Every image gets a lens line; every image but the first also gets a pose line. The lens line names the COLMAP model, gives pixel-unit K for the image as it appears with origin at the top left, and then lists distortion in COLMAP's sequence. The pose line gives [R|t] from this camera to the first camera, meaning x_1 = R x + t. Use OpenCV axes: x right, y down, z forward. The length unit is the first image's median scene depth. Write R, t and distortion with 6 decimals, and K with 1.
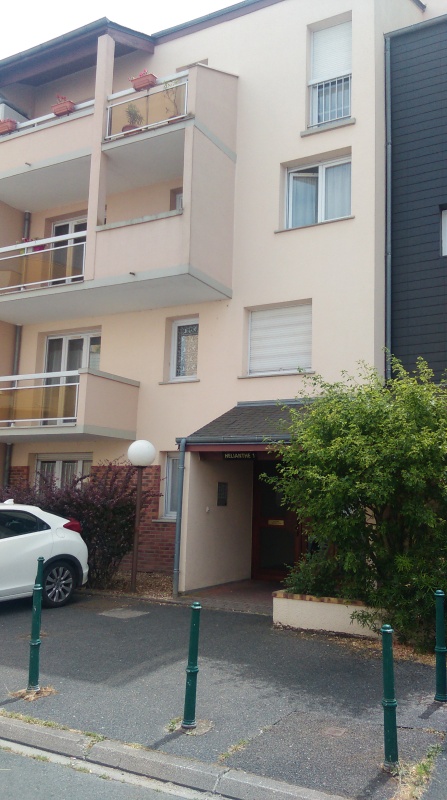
lens RADIAL K [[675.8, 0, 223.5], [0, 675.8, 400.0], [0, 0, 1]] dist [0.124924, -0.225789]
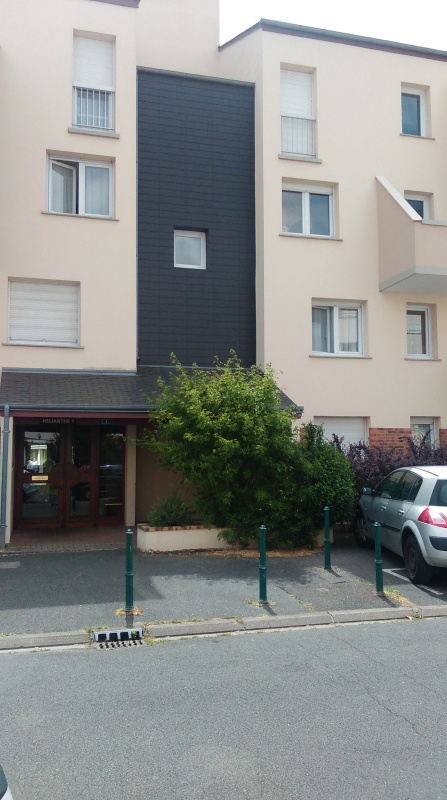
lens RADIAL K [[675.8, 0, 223.5], [0, 675.8, 400.0], [0, 0, 1]] dist [0.124924, -0.225789]
pose [[0.715243, 0.023155, 0.698493, -0.493475], [-0.077029, 0.995974, 0.045859, -0.022428], [-0.694618, -0.086605, 0.714146, -0.007932]]
